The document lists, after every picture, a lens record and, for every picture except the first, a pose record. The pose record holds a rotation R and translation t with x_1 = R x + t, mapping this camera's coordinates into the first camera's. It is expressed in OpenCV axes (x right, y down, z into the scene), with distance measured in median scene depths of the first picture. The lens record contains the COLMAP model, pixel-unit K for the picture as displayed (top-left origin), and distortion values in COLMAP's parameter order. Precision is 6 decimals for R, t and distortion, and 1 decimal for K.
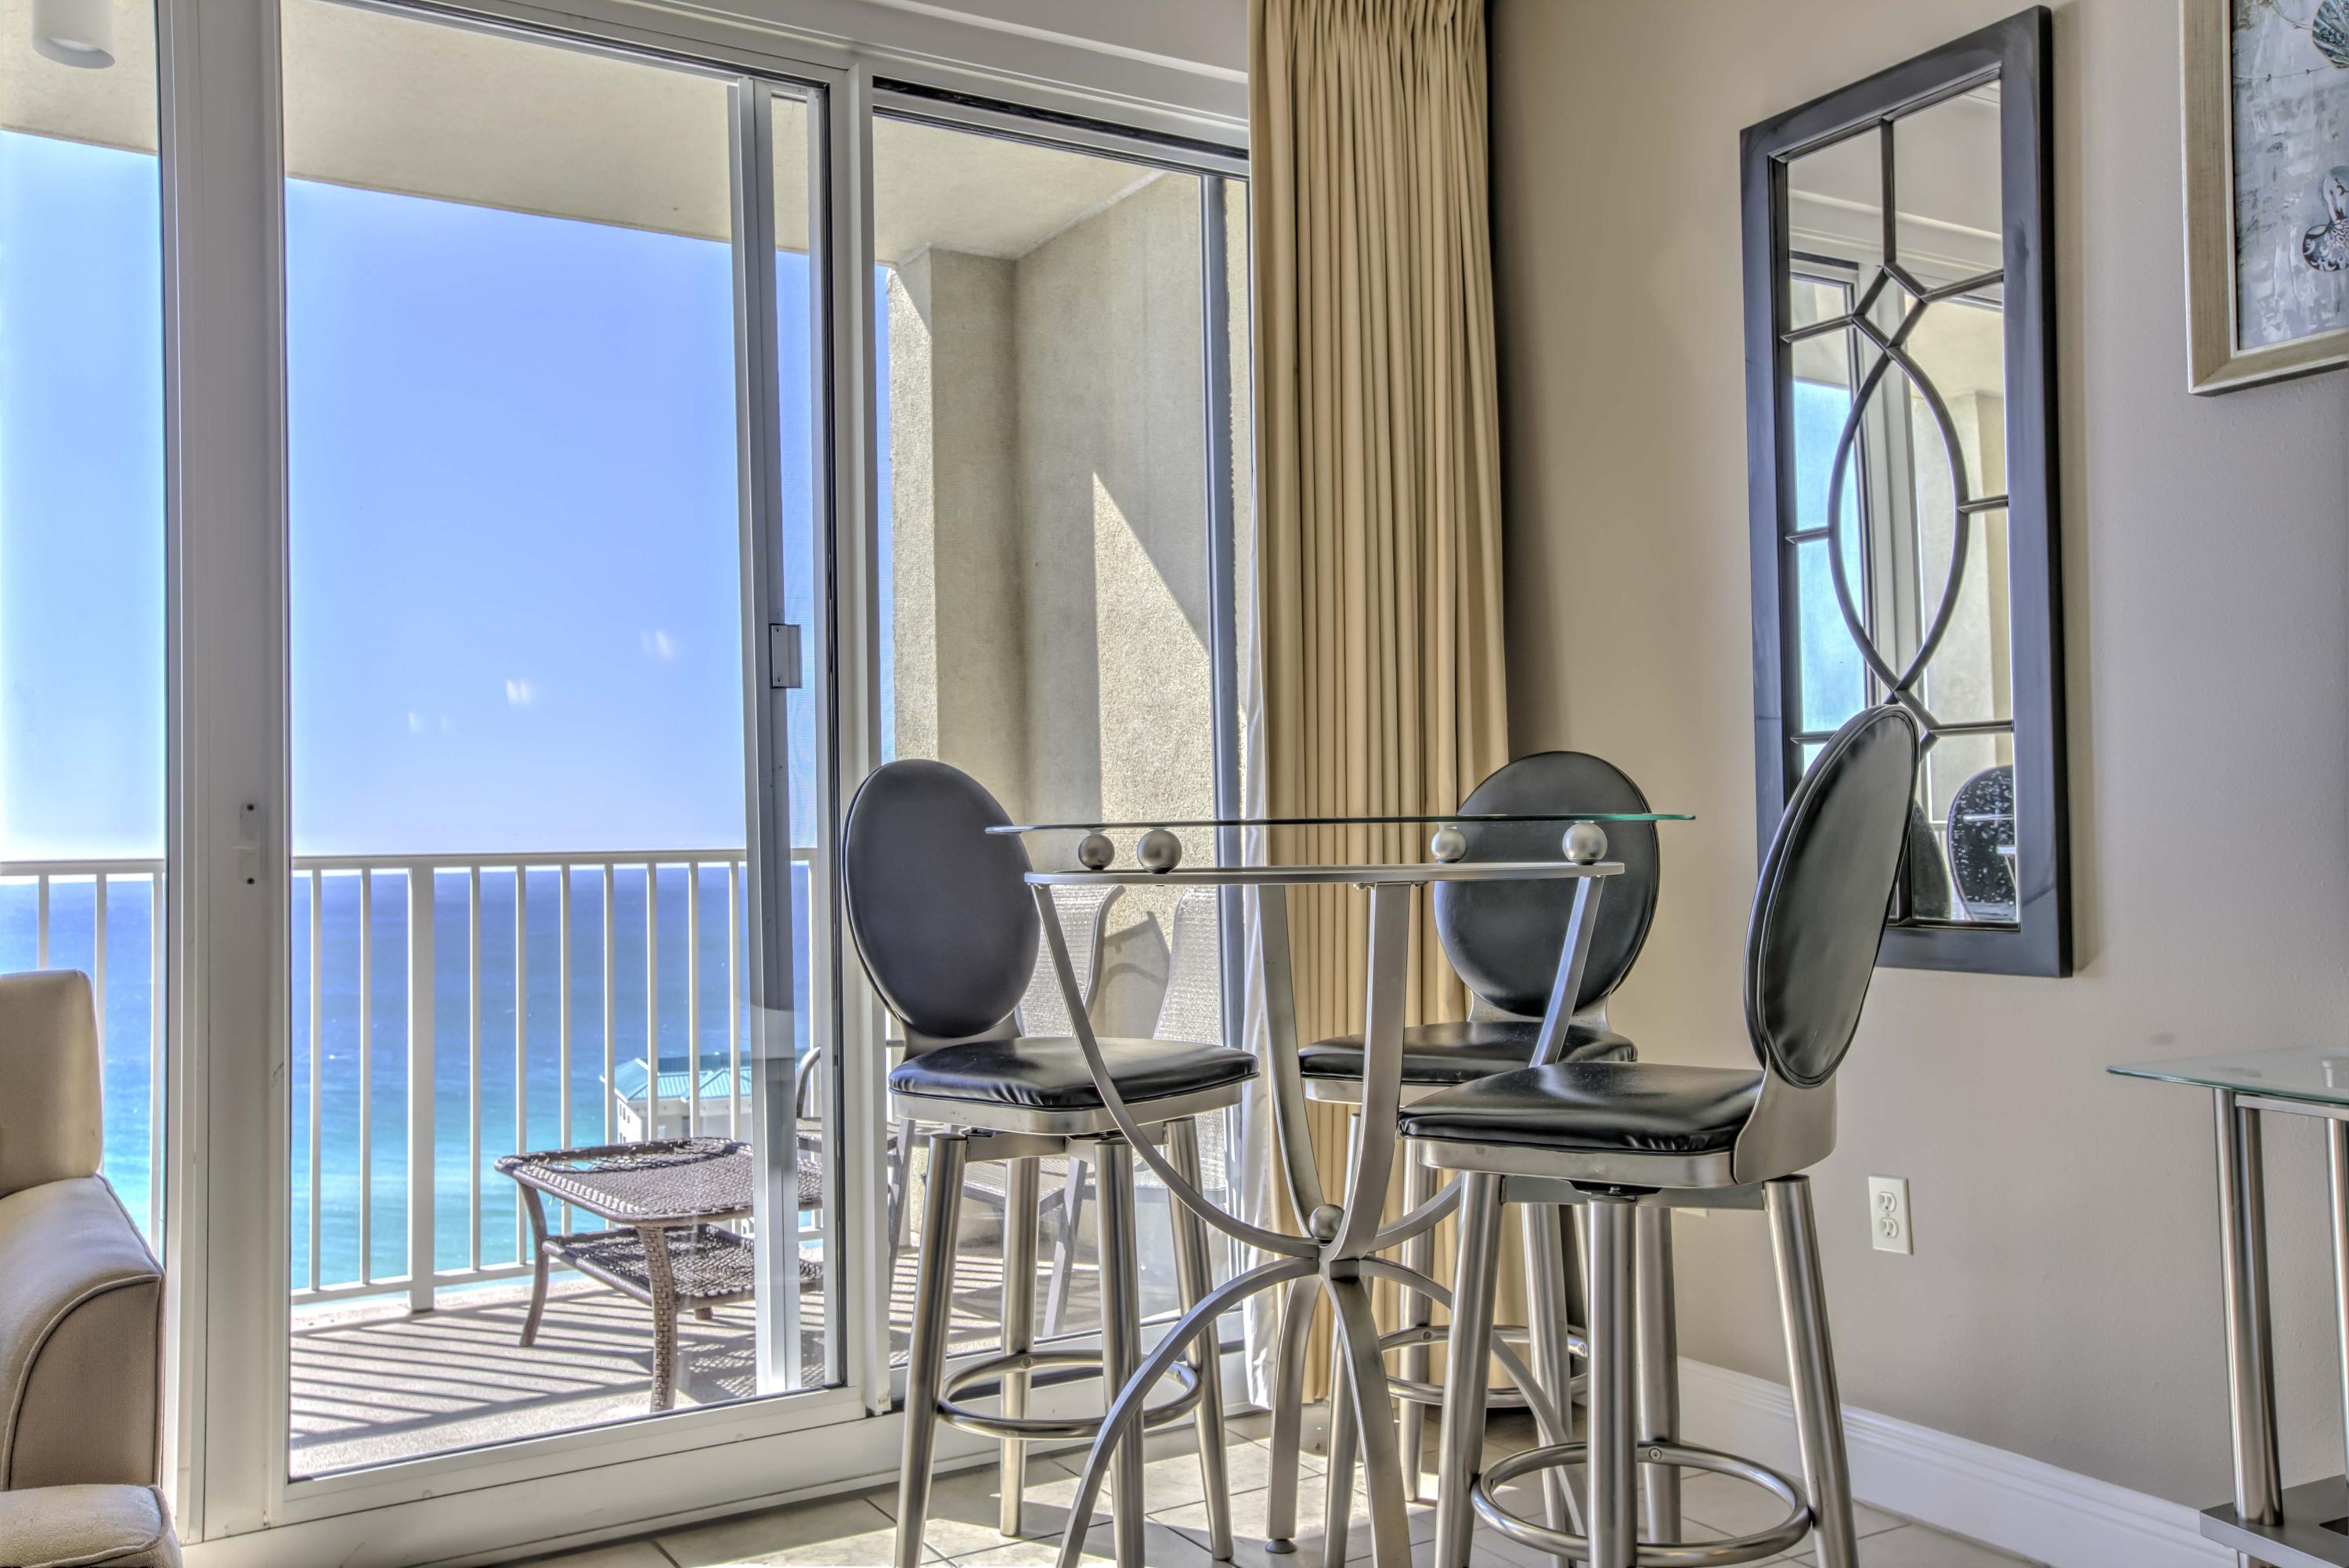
lens RADIAL K [[2079.5, 0, 1174.5], [0, 2079.5, 784.0], [0, 0, 1]] dist [-0.002070, 0.198873]
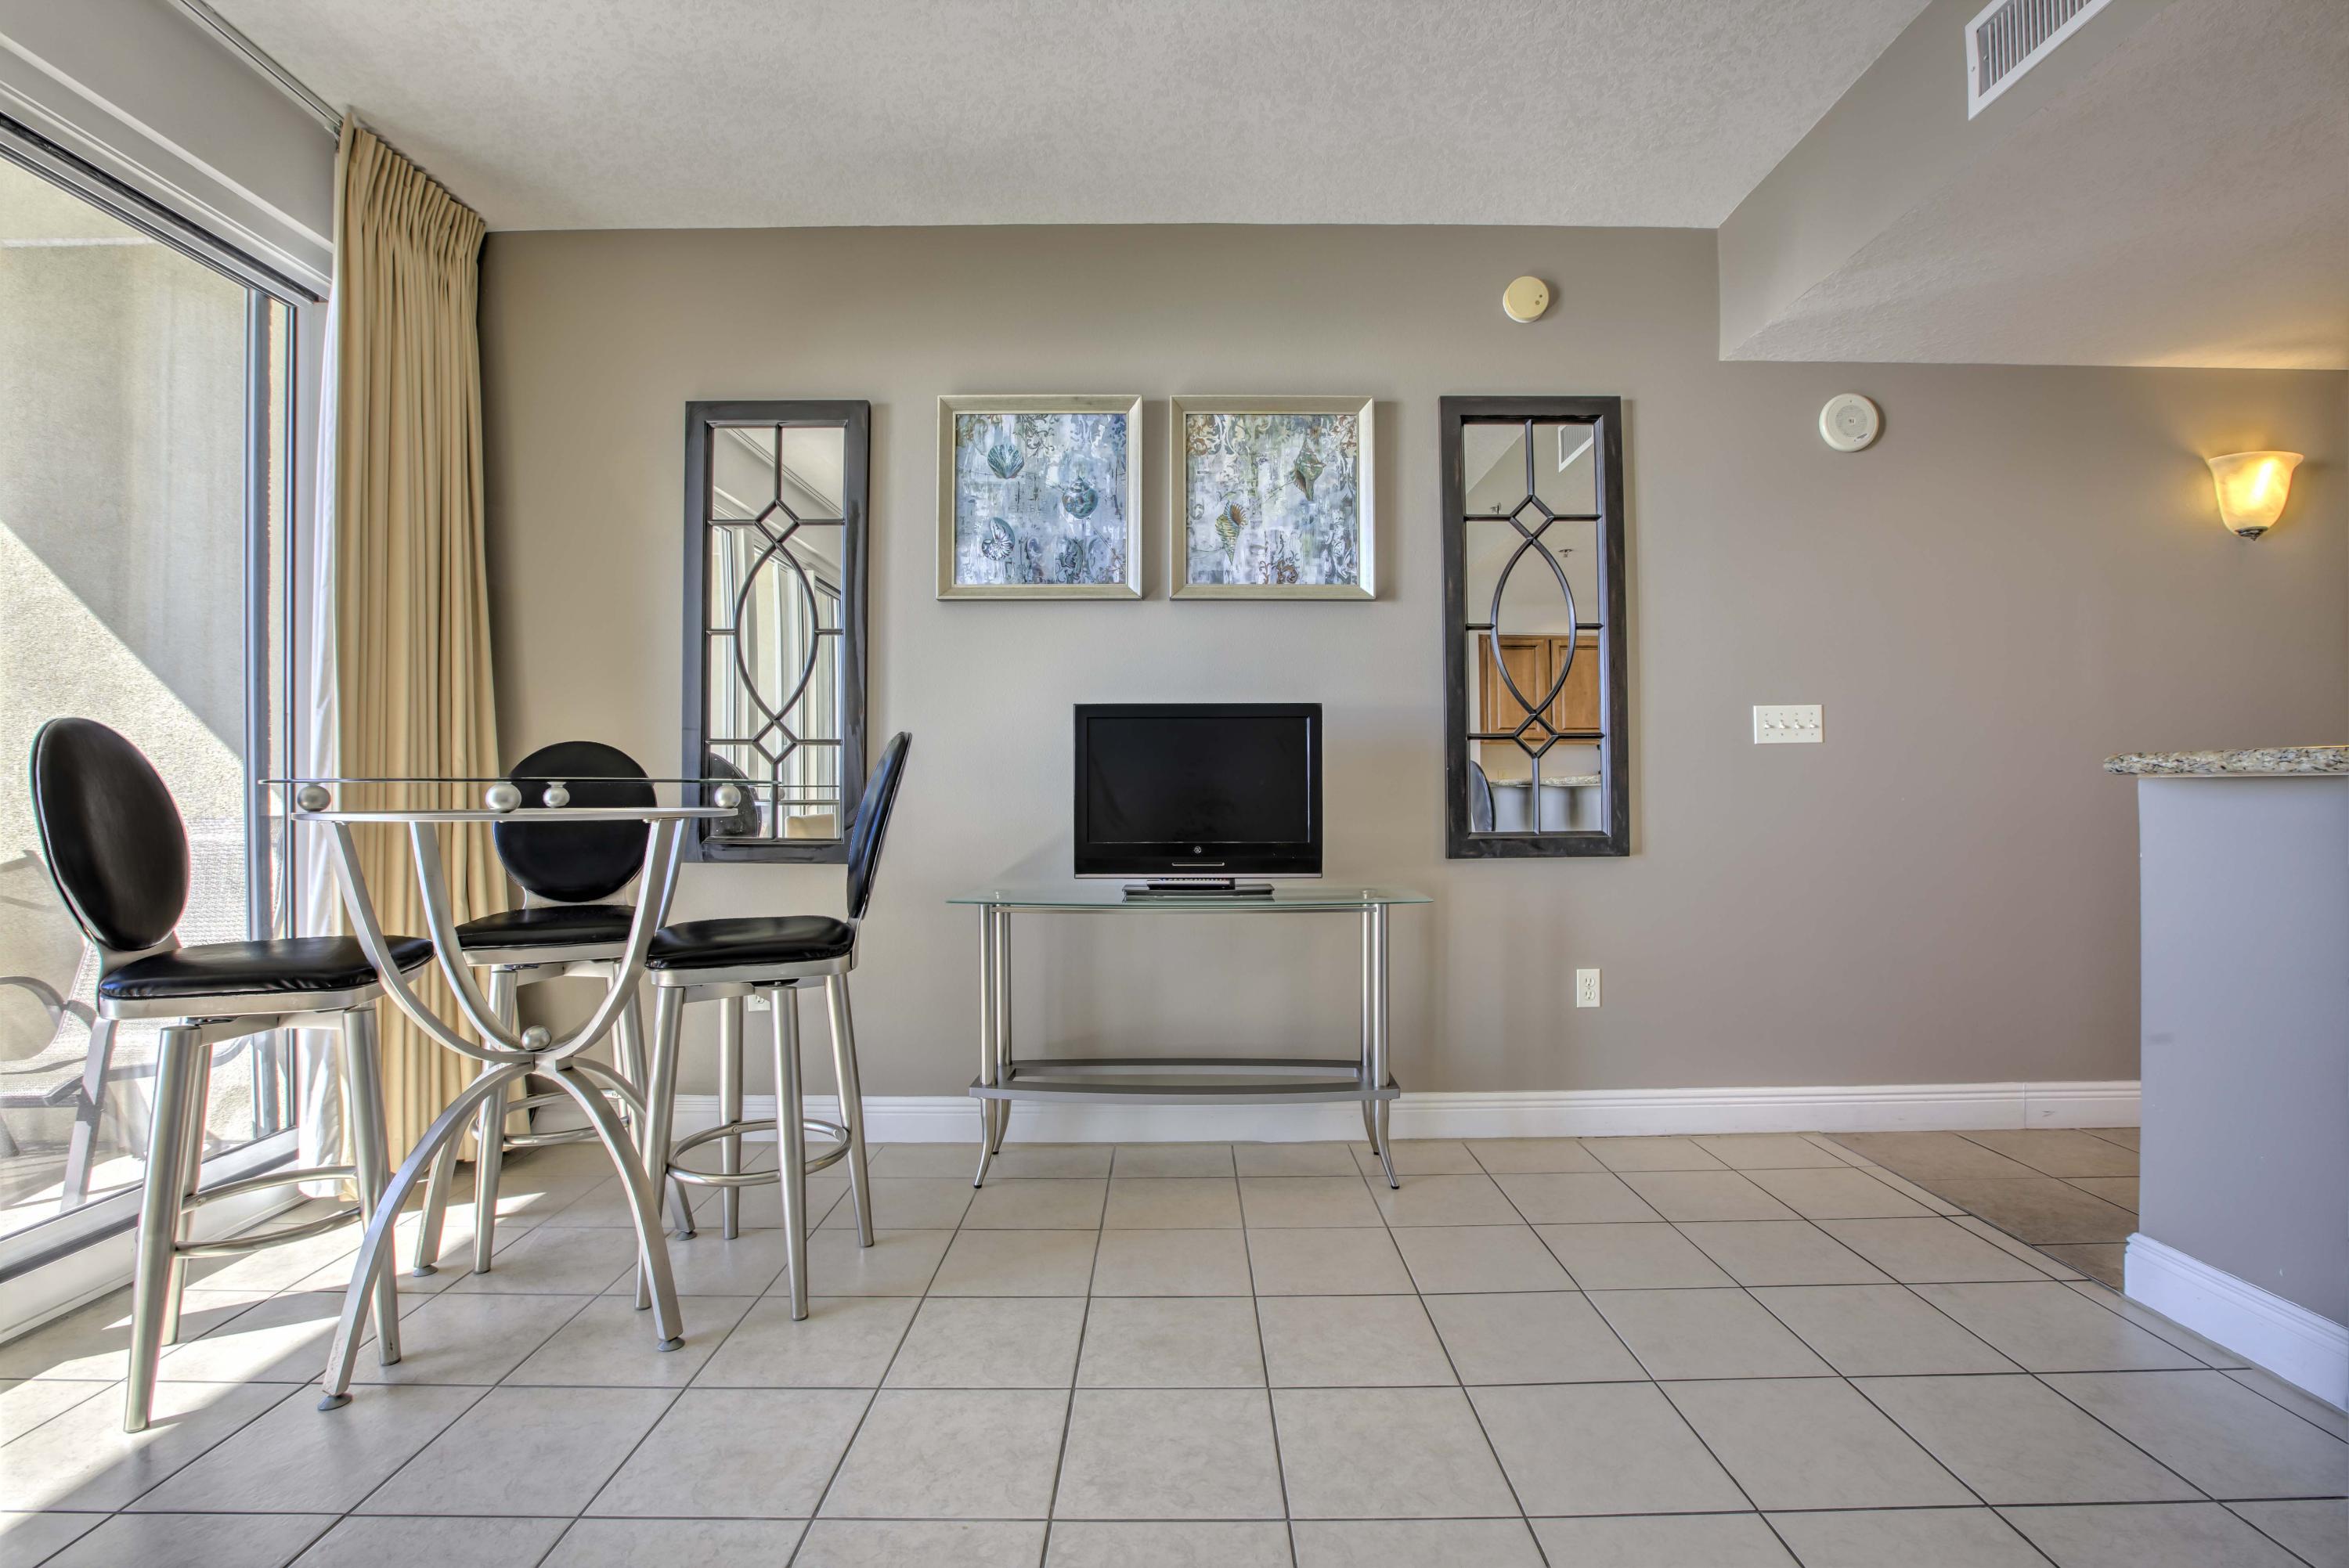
lens RADIAL K [[1123.8, 0, 1171.7], [0, 1123.8, 793.2], [0, 0, 1]] dist [0.001153, 0.009245]
pose [[0.520212, 0.016420, 0.853880, -0.377265], [-0.031944, 0.999490, 0.000241, 0.011722], [-0.853440, -0.027401, 0.520471, 0.151100]]
